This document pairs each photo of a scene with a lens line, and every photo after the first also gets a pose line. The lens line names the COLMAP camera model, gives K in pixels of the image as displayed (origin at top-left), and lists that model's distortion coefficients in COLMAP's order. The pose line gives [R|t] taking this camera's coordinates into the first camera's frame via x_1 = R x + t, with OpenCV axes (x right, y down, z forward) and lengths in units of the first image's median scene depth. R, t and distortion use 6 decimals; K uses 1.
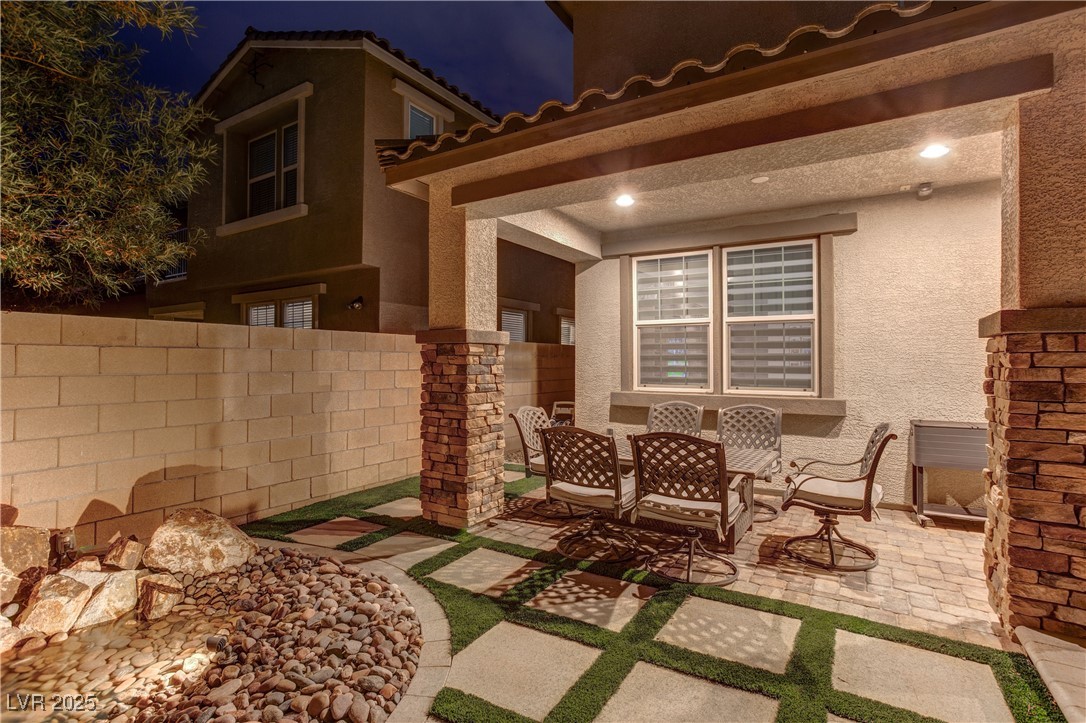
lens RADIAL K [[528.4, 0, 552.5], [0, 528.4, 356.2], [0, 0, 1]] dist [-0.045849, 0.025529]
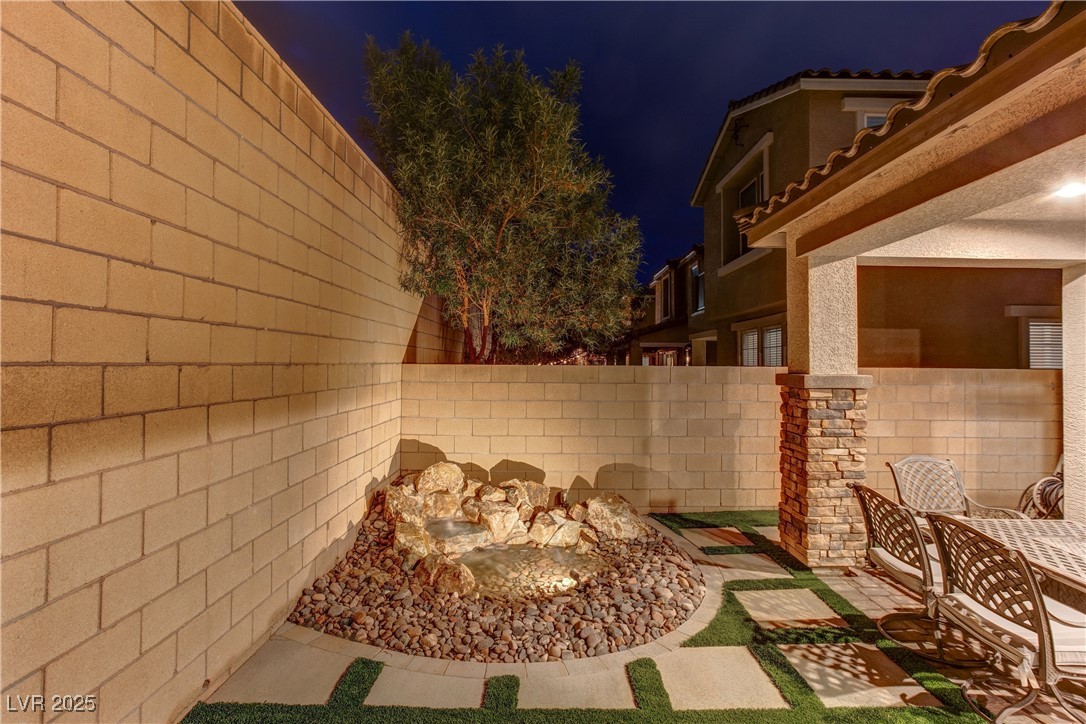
lens RADIAL K [[528.4, 0, 541.6], [0, 528.4, 357.3], [0, 0, 1]] dist [-0.045849, 0.025529]
pose [[0.512293, -0.008143, -0.858772, 0.465278], [0.003951, 0.999967, -0.007125, -0.082928], [0.858801, 0.000257, 0.512309, 0.027632]]
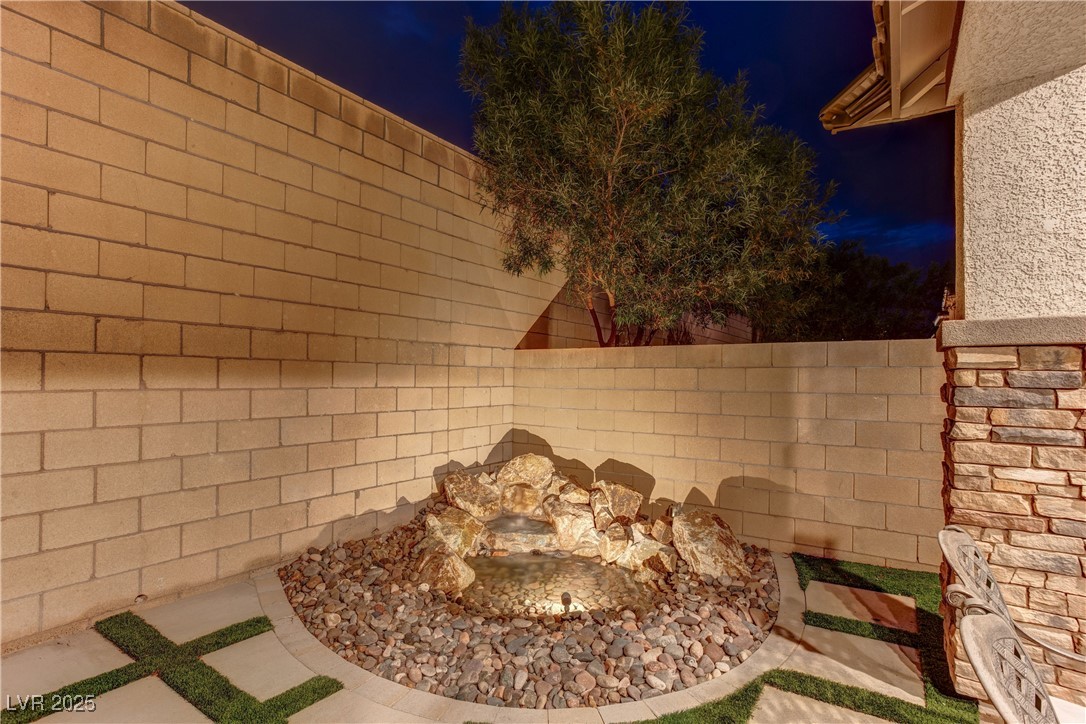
lens RADIAL K [[528.4, 0, 539.8], [0, 528.4, 375.8], [0, 0, 1]] dist [-0.045849, 0.025529]
pose [[-0.057911, -0.007078, -0.998297, 0.401452], [0.001158, 0.999974, -0.007157, 0.008048], [0.998321, -0.001571, -0.057901, 0.626557]]
